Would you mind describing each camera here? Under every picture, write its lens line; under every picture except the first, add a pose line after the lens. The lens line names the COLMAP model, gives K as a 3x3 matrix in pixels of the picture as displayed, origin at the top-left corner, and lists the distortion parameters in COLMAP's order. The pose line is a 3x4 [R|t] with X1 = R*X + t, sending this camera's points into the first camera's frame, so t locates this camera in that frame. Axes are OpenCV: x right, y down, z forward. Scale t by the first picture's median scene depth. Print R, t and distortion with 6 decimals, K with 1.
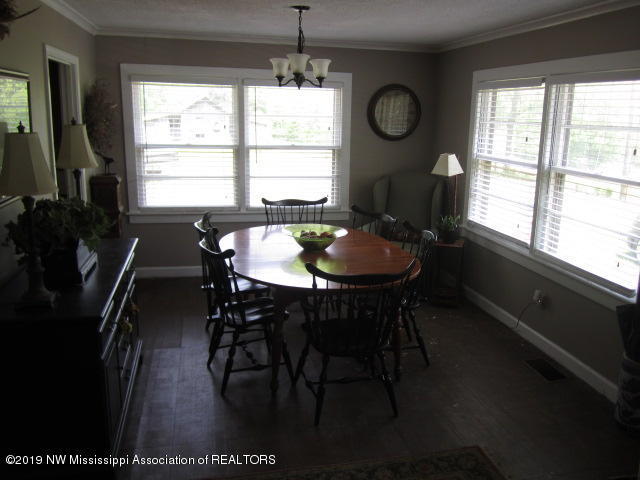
lens RADIAL K [[535.2, 0, 320.1], [0, 535.2, 236.3], [0, 0, 1]] dist [-0.053077, 0.017676]
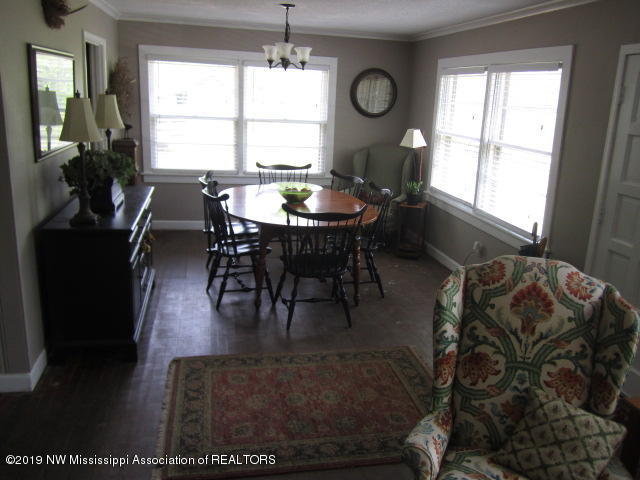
lens RADIAL K [[535.2, 0, 319.7], [0, 535.2, 238.9], [0, 0, 1]] dist [-0.053077, 0.017676]
pose [[0.999535, 0.029608, -0.007325, 0.058021], [-0.029298, 0.998795, 0.039382, 0.059327], [0.008482, -0.039149, 0.999197, -0.238810]]
